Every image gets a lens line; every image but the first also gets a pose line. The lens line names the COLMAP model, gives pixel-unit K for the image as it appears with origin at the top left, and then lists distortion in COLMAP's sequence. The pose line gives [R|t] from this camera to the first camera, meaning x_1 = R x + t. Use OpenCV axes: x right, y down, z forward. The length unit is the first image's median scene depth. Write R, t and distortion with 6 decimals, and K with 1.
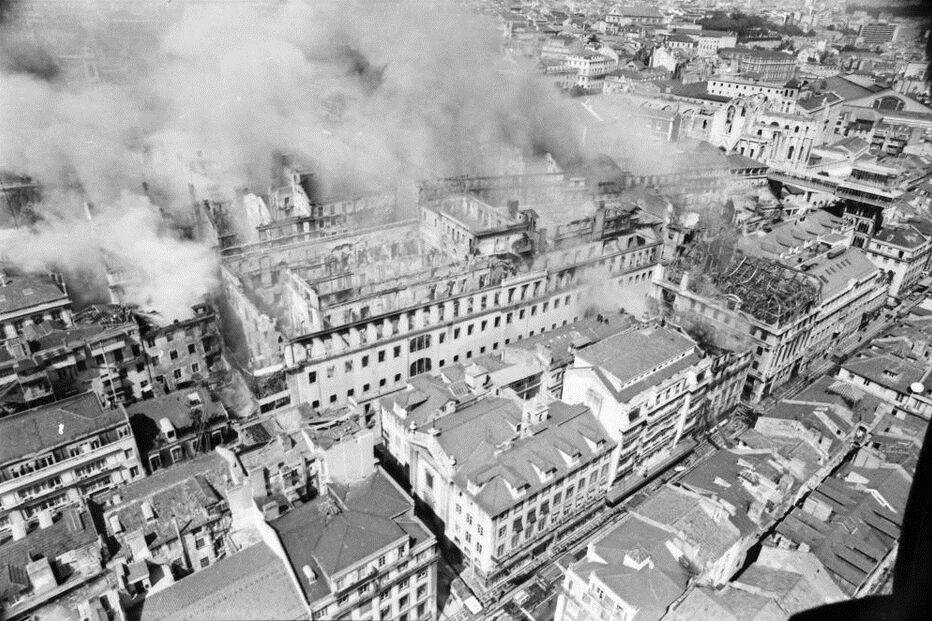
lens RADIAL K [[617.0, 0, 460.6], [0, 617.0, 298.7], [0, 0, 1]] dist [-0.093477, 0.087971]
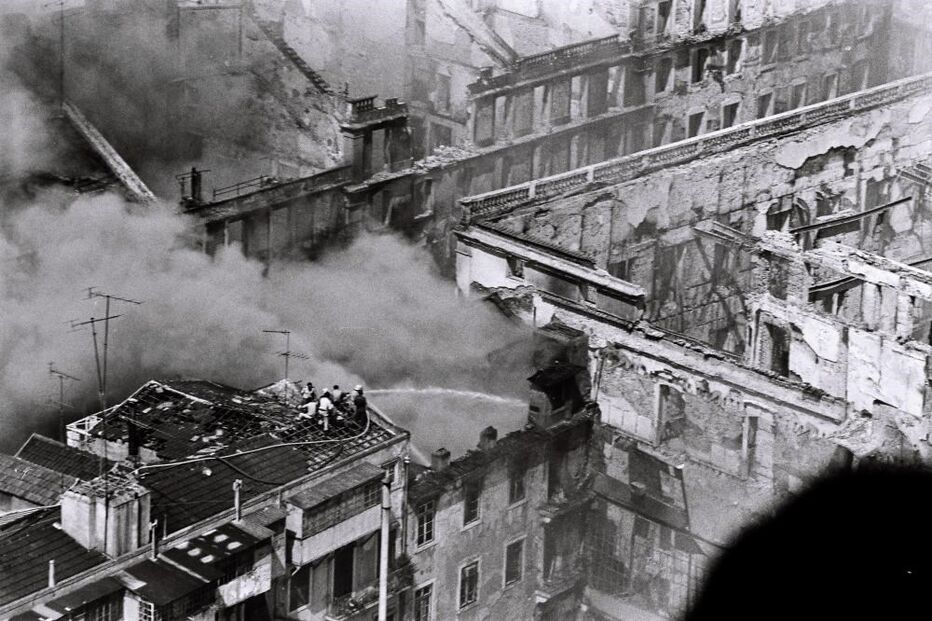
lens RADIAL K [[3518.9, 0, 466.0], [0, 3518.9, 310.2], [0, 0, 1]] dist [0.127909, 0.000000]
pose [[0.984732, -0.051348, 0.166331, -0.563078], [0.070068, 0.991601, -0.108711, 0.110373], [-0.159352, 0.118706, 0.980059, -0.288500]]
